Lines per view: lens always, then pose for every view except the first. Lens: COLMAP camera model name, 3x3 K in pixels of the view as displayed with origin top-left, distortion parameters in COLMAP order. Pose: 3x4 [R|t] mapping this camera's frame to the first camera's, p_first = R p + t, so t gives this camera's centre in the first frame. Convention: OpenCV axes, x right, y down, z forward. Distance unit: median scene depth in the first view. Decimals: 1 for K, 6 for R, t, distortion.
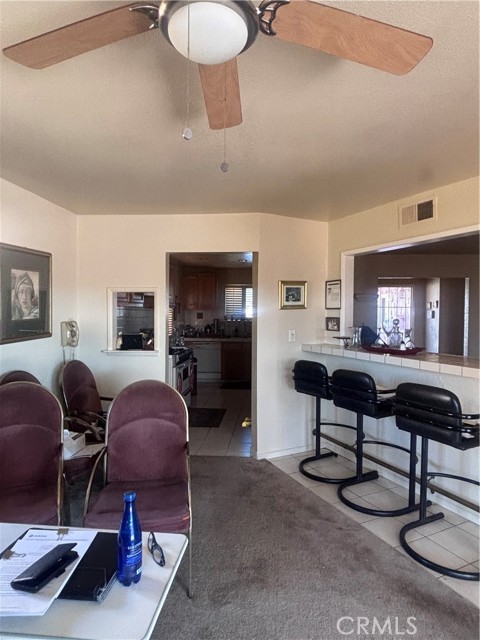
lens RADIAL K [[373.3, 0, 239.6], [0, 373.3, 321.1], [0, 0, 1]] dist [0.000098, -0.000011]
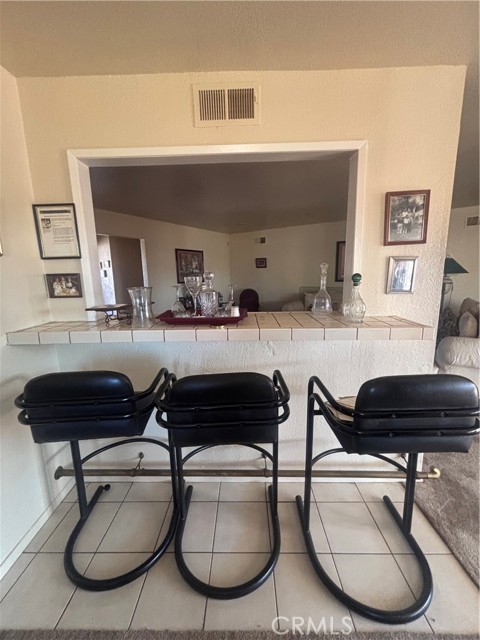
lens RADIAL K [[259.4, 0, 239.0], [0, 259.4, 320.4], [0, 0, 1]] dist [0.001950, 0.000490]
pose [[0.455883, -0.176299, 0.872404, 0.017437], [0.043978, 0.983450, 0.175759, 0.001626], [-0.888953, -0.041759, 0.456091, 0.586169]]
